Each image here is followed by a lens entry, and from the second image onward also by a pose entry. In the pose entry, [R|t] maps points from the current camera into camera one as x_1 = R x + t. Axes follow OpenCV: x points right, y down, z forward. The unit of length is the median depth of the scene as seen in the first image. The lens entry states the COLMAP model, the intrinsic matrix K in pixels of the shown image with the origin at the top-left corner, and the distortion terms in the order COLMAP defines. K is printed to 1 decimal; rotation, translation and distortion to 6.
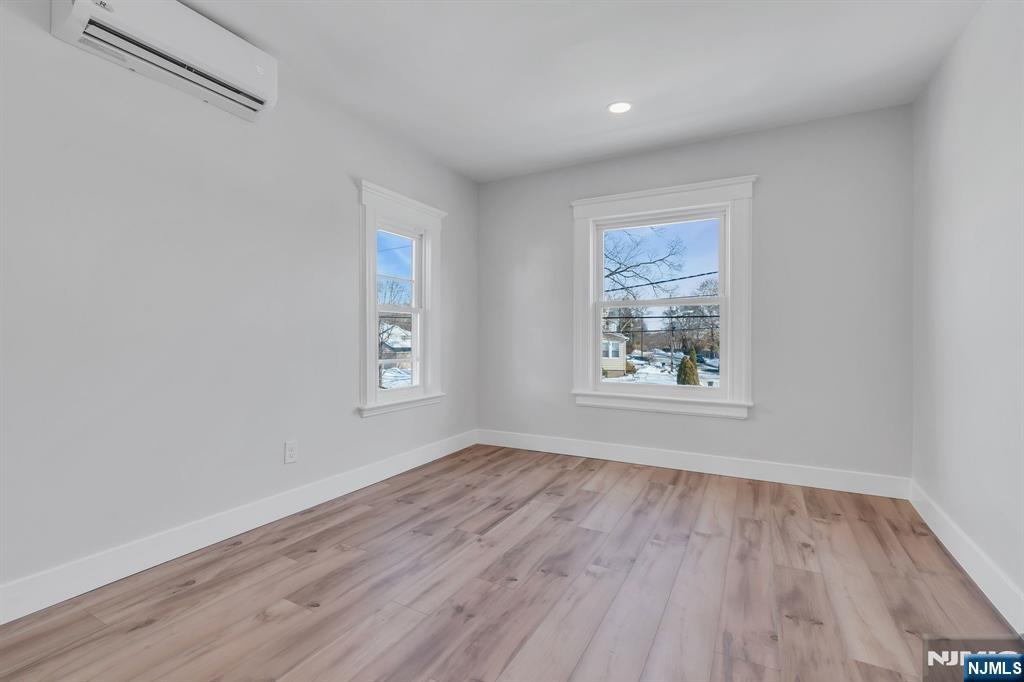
lens RADIAL K [[458.8, 0, 512.1], [0, 458.8, 341.1], [0, 0, 1]] dist [-0.002724, 0.001715]
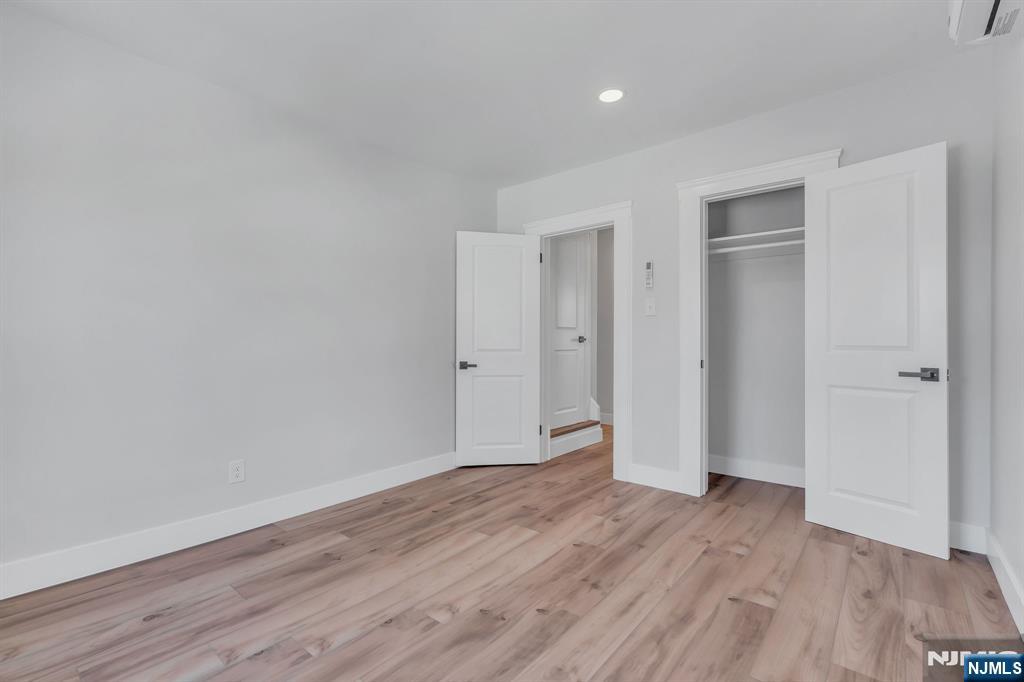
lens RADIAL K [[458.8, 0, 513.5], [0, 458.8, 340.3], [0, 0, 1]] dist [-0.002724, 0.001715]
pose [[-0.980133, -0.001933, 0.198333, -0.110419], [0.000673, 0.999914, 0.013072, -0.030379], [-0.198342, 0.012946, -0.980047, 1.675794]]
